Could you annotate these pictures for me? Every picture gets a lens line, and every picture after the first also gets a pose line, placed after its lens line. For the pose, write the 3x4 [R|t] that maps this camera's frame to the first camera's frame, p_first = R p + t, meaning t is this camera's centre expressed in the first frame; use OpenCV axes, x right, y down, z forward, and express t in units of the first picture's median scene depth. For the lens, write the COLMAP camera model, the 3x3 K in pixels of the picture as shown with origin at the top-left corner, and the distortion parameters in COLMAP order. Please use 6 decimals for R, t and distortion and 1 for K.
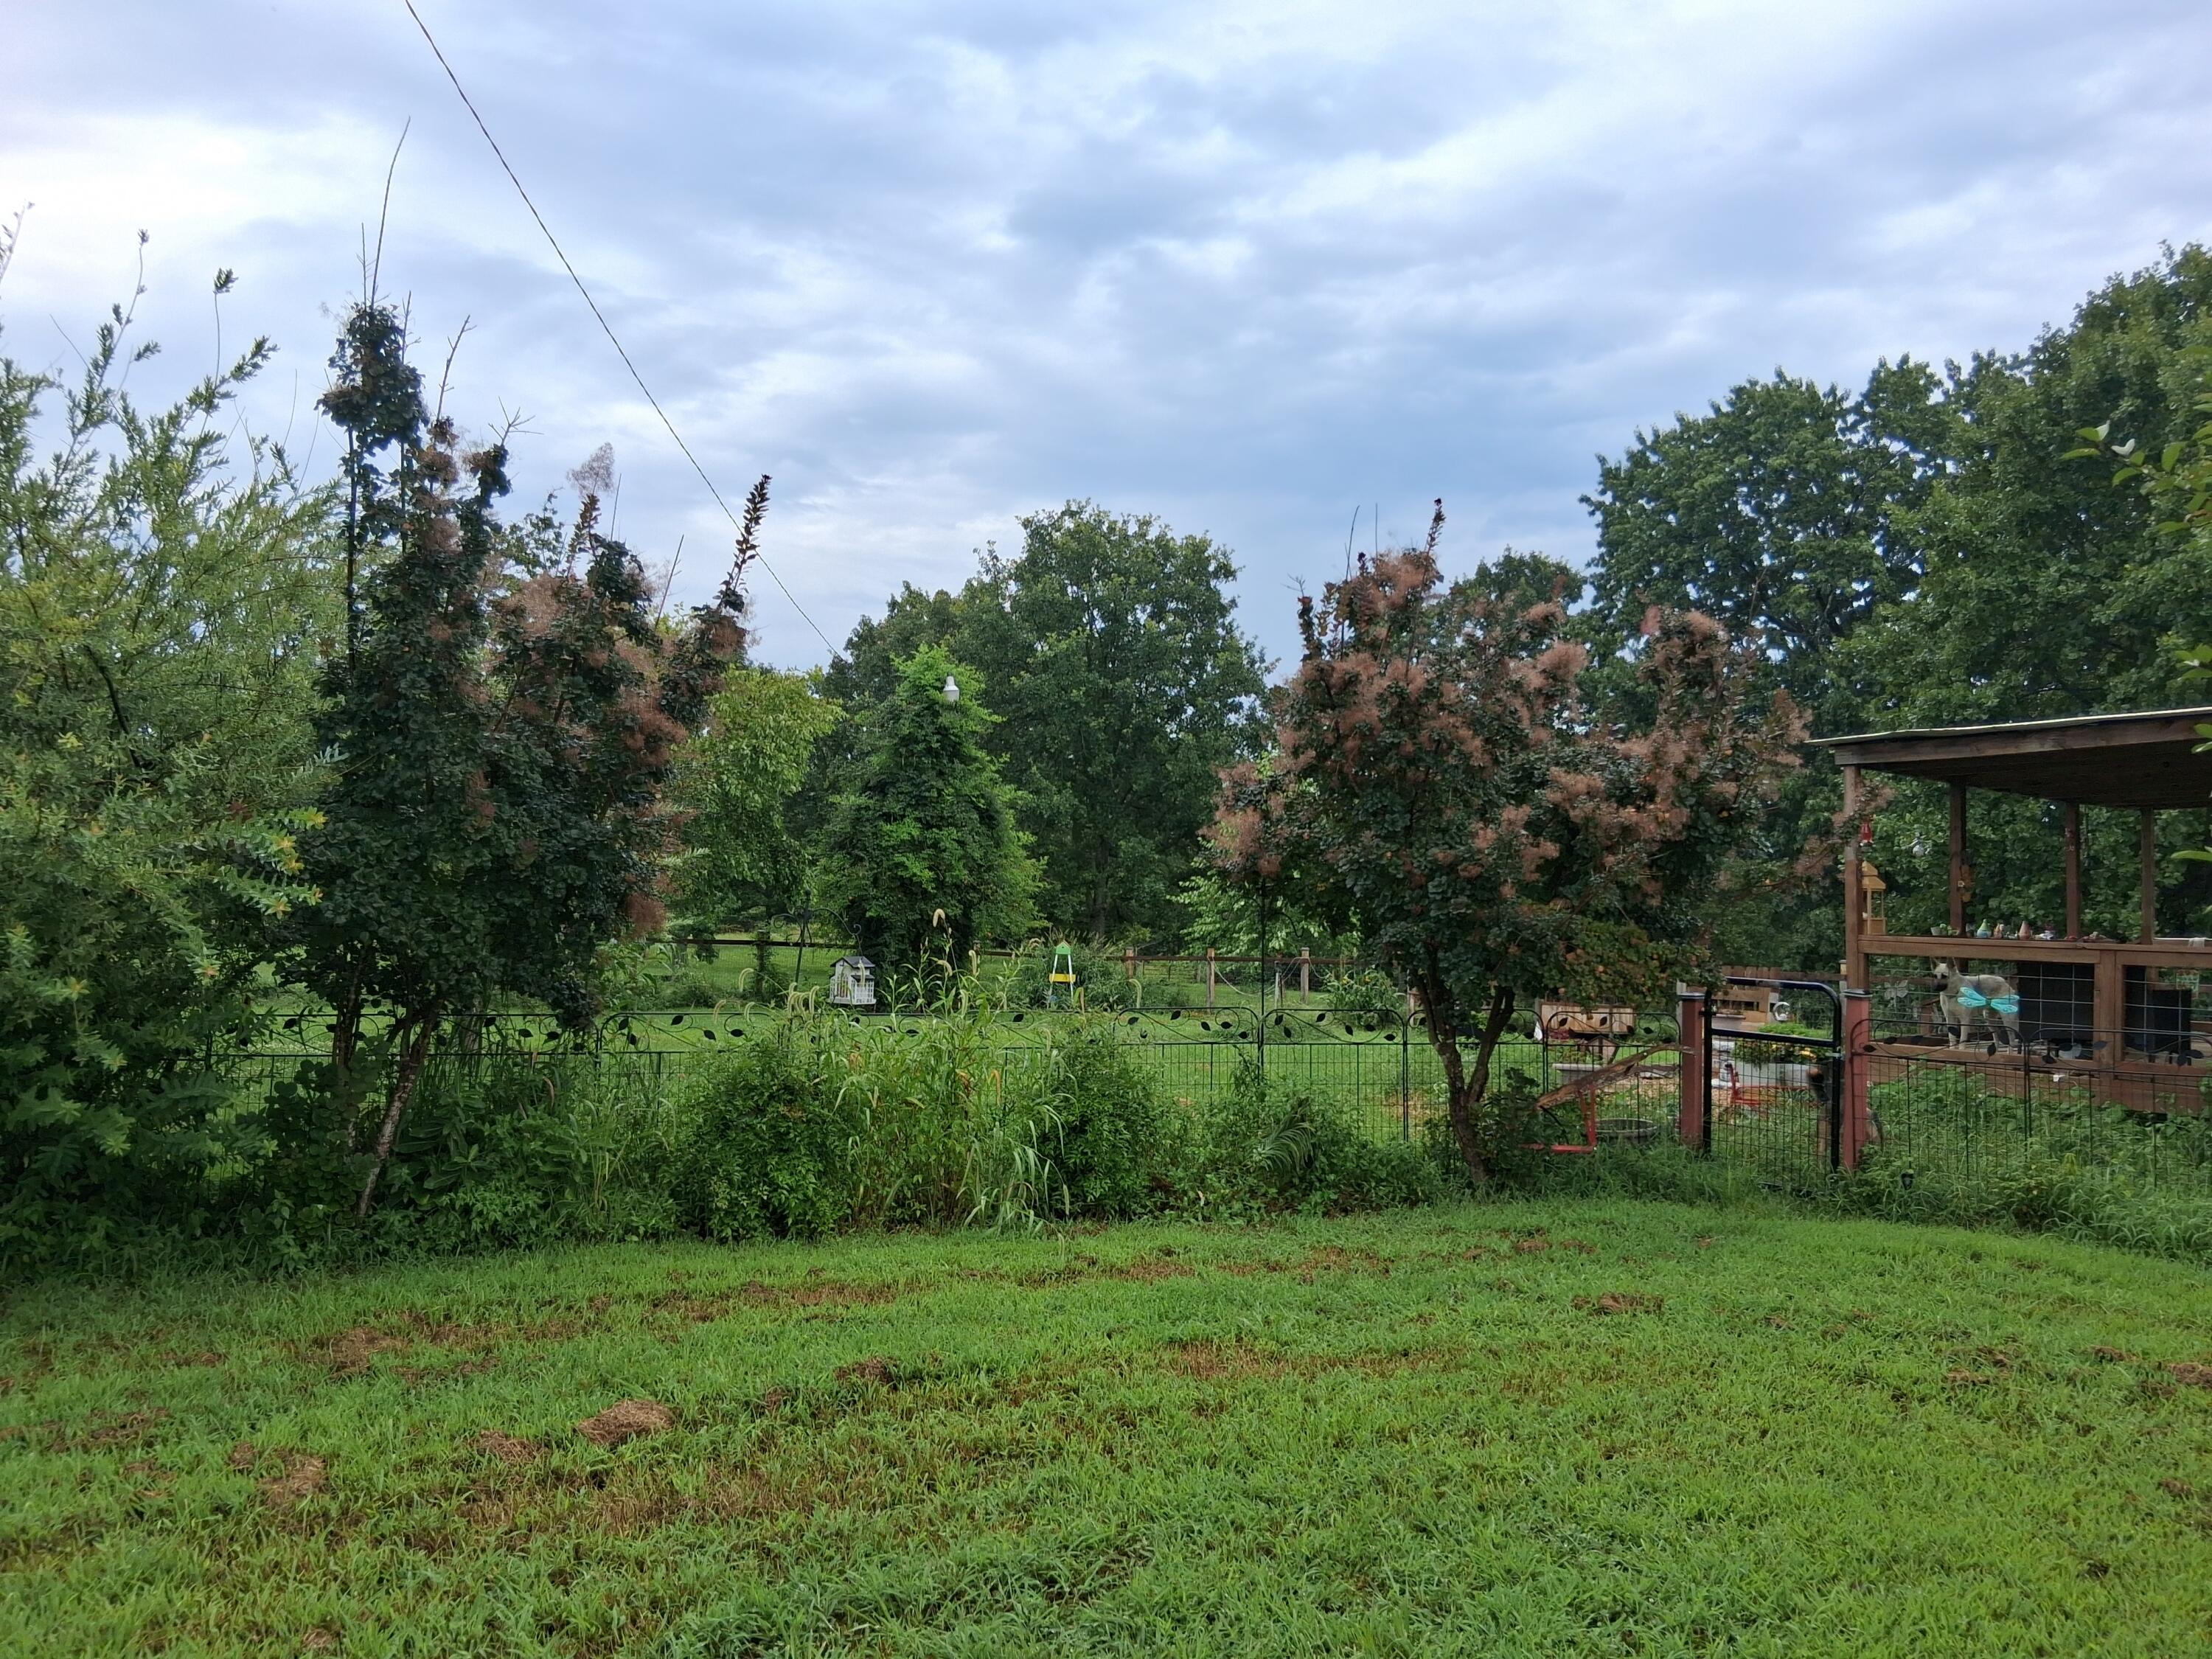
lens RADIAL K [[1675.5, 0, 1106.0], [0, 1675.5, 829.5], [0, 0, 1]] dist [-0.088997, -0.001126]
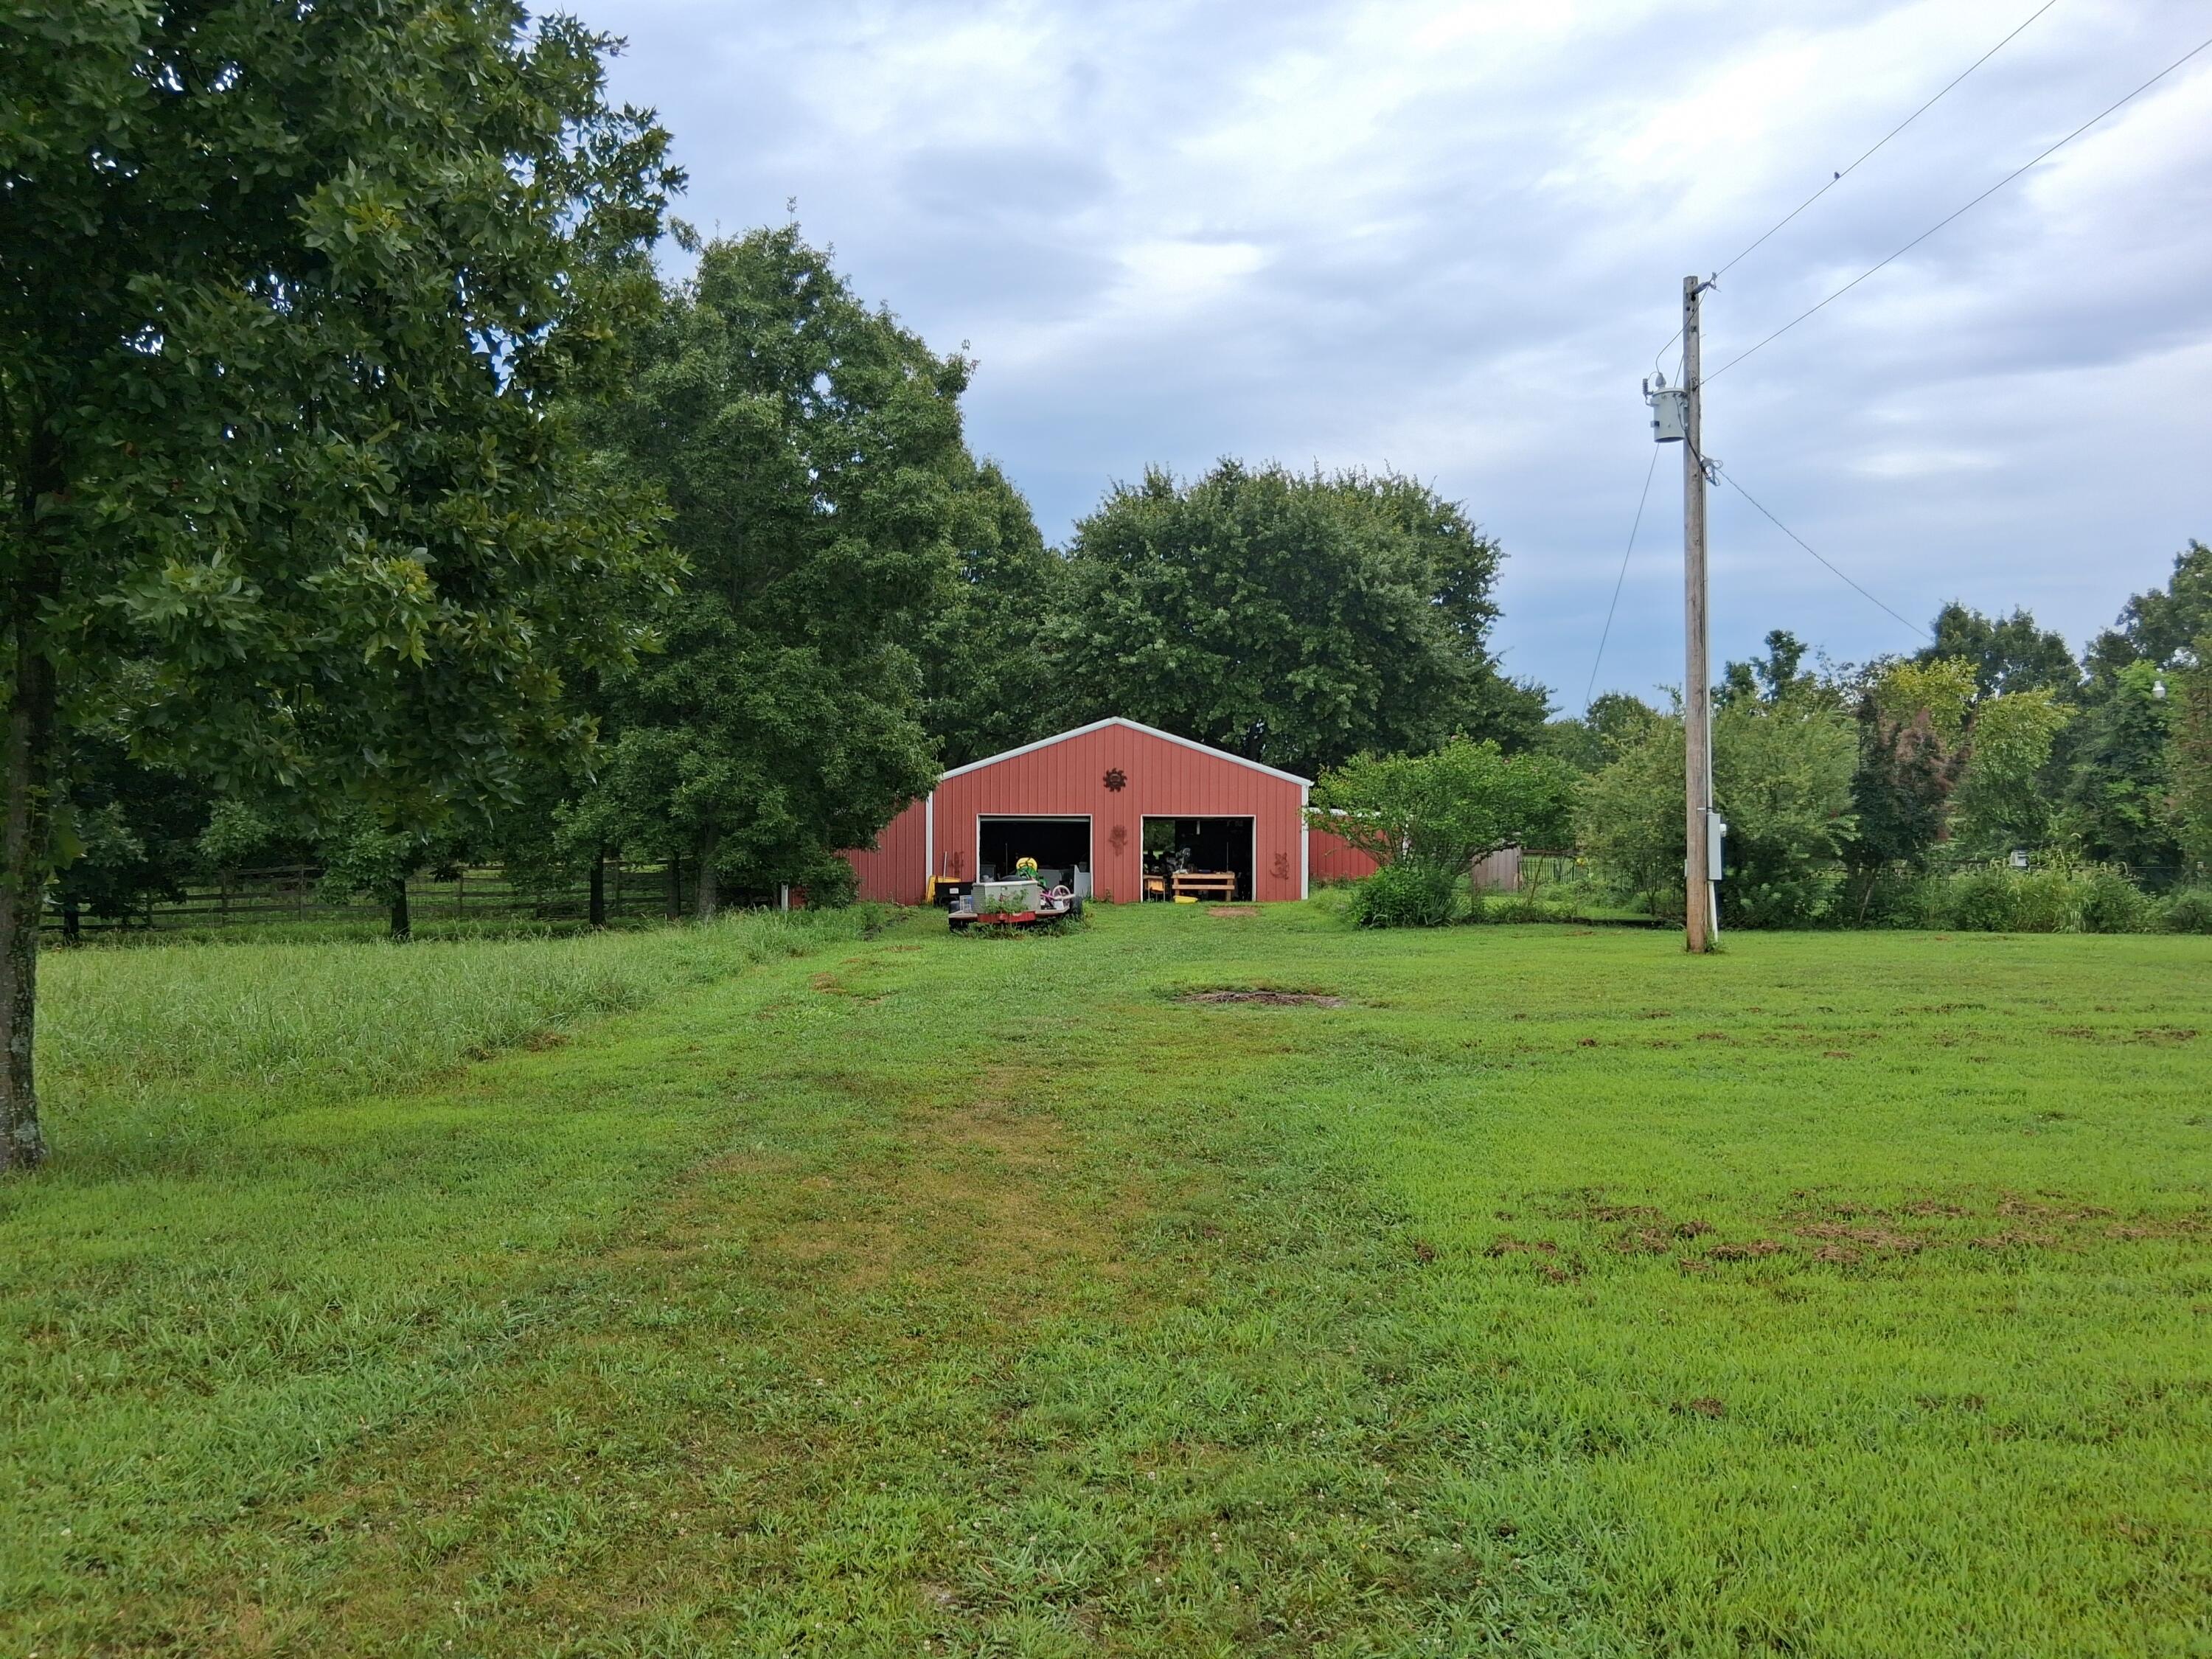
lens RADIAL K [[1816.6, 0, 1106.0], [0, 1816.6, 829.5], [0, 0, 1]] dist [-0.004155, -0.005151]
pose [[0.763486, -0.023892, -0.645382, 0.260379], [0.044972, 0.998856, 0.016225, -0.032431], [0.644256, -0.041411, 0.763688, -0.942011]]
